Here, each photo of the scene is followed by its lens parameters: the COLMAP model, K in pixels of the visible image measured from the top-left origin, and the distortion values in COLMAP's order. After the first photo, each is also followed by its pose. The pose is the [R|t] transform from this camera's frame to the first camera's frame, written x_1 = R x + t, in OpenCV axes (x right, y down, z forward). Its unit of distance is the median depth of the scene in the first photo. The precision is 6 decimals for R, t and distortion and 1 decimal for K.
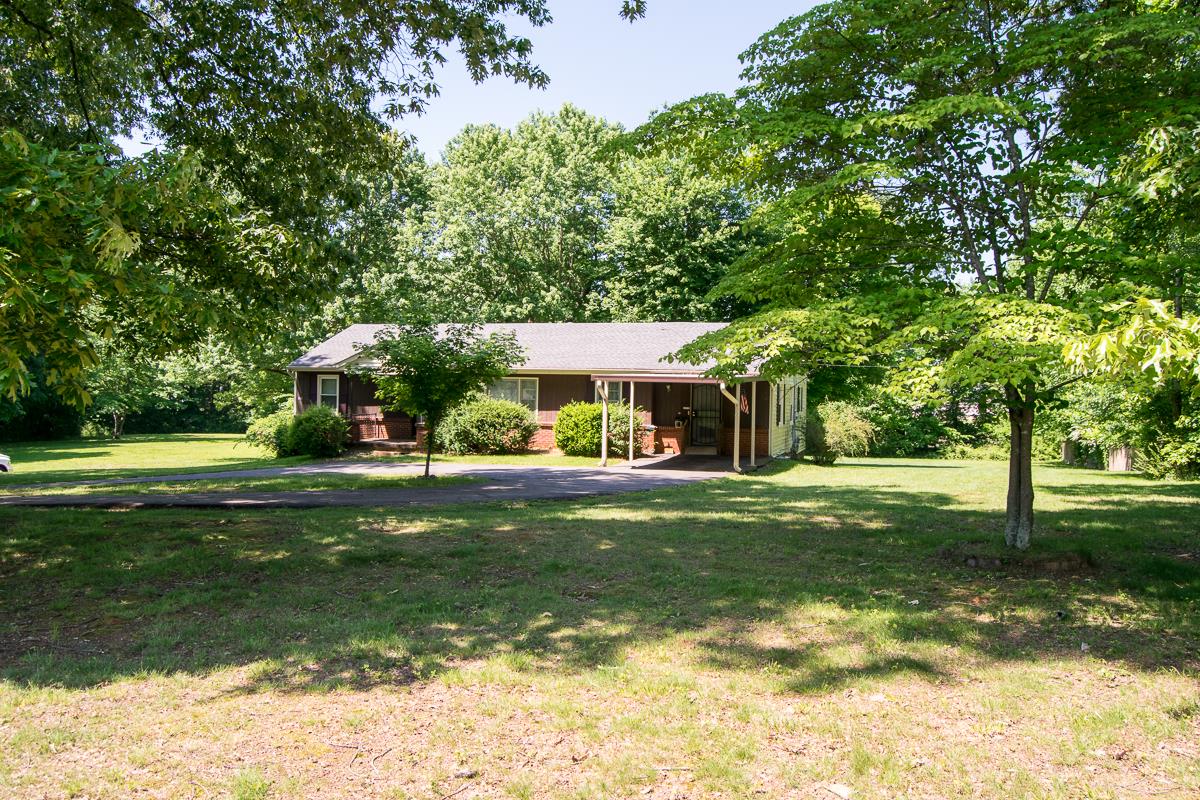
lens RADIAL K [[985.1, 0, 597.2], [0, 985.1, 400.7], [0, 0, 1]] dist [-0.065543, -0.018812]
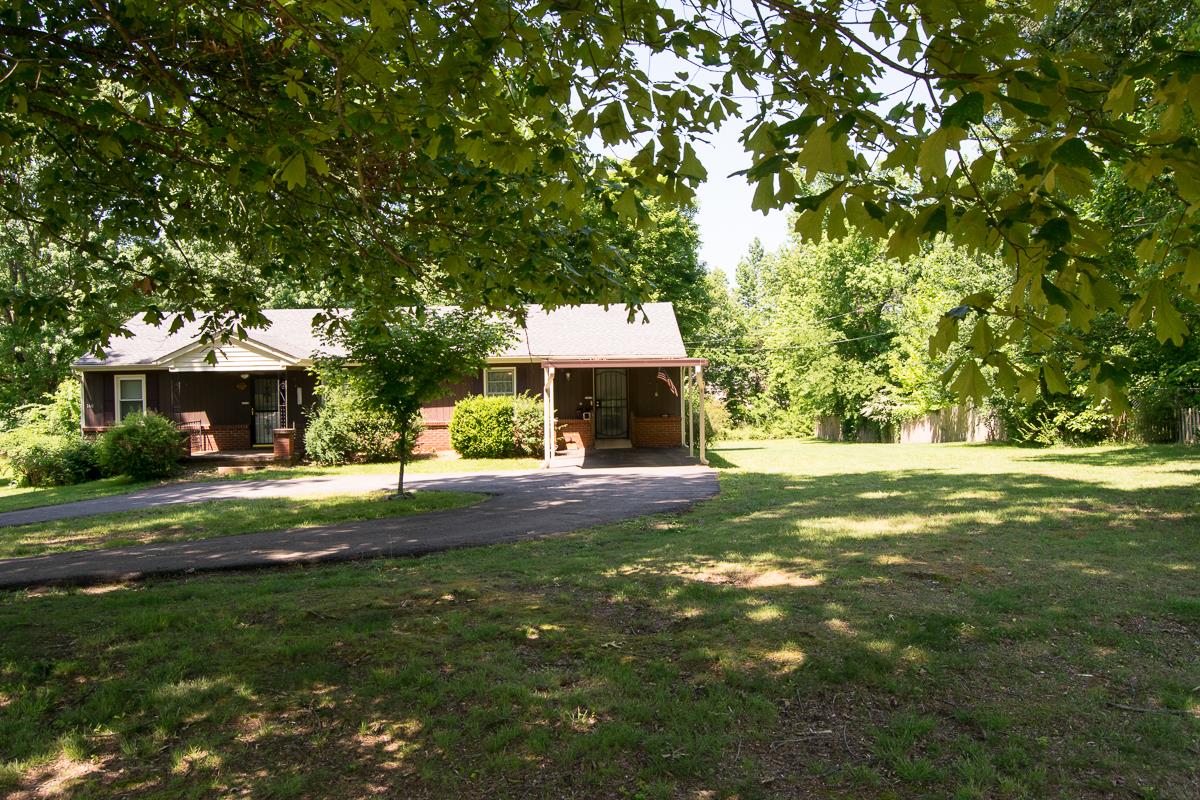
lens RADIAL K [[985.1, 0, 601.7], [0, 985.1, 399.3], [0, 0, 1]] dist [-0.065543, -0.018812]
pose [[0.946418, -0.040345, 0.320414, -0.187833], [0.038941, 0.999183, 0.010791, -0.000374], [-0.320588, 0.002265, 0.947216, 0.148290]]
